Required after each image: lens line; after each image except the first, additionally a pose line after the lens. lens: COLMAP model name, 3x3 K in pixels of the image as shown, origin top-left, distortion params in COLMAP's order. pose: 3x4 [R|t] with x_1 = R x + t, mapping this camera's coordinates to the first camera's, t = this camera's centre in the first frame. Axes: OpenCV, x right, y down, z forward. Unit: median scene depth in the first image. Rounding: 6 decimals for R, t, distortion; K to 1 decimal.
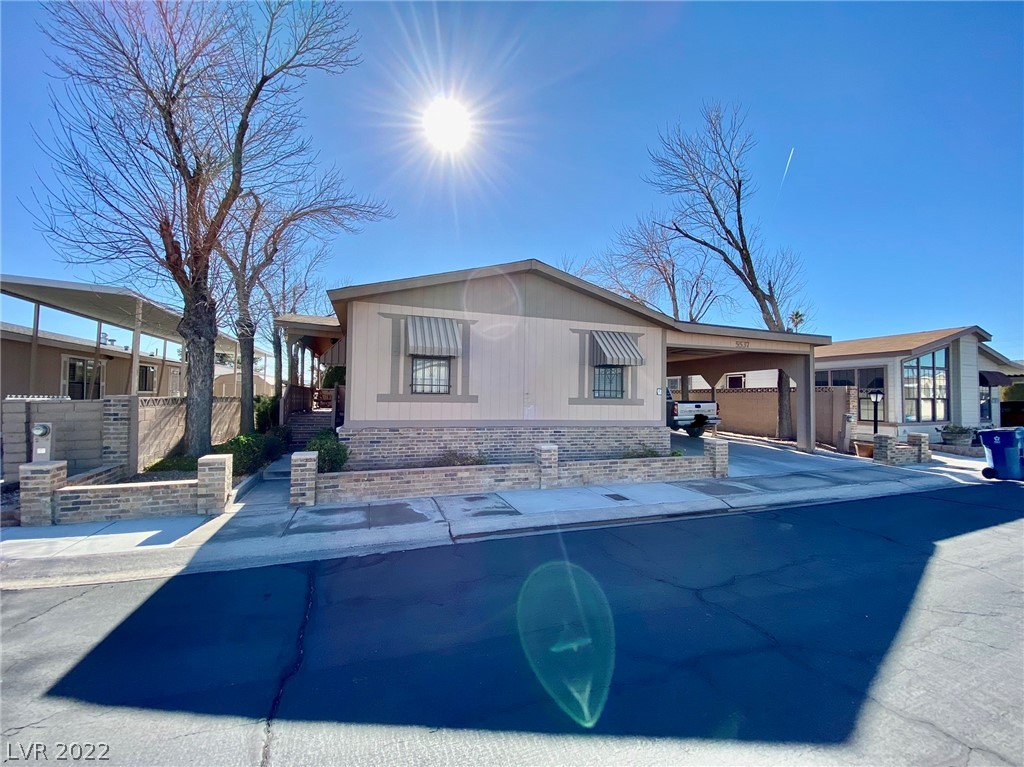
lens RADIAL K [[417.0, 0, 514.2], [0, 417.0, 383.2], [0, 0, 1]] dist [0.015482, -0.002575]
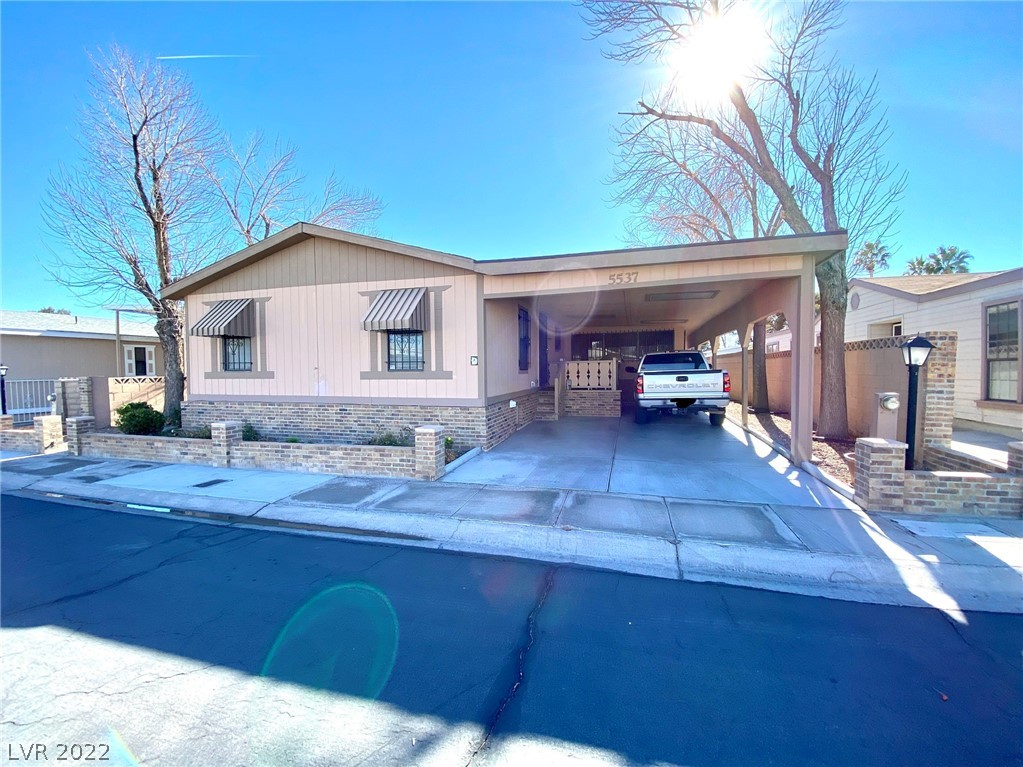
lens RADIAL K [[416.6, 0, 513.9], [0, 416.6, 384.1], [0, 0, 1]] dist [0.015482, -0.002575]
pose [[0.807205, -0.004254, -0.590256, 0.996299], [0.039795, 0.998091, 0.047228, 0.035434], [0.588929, -0.061612, 0.805833, 0.521219]]
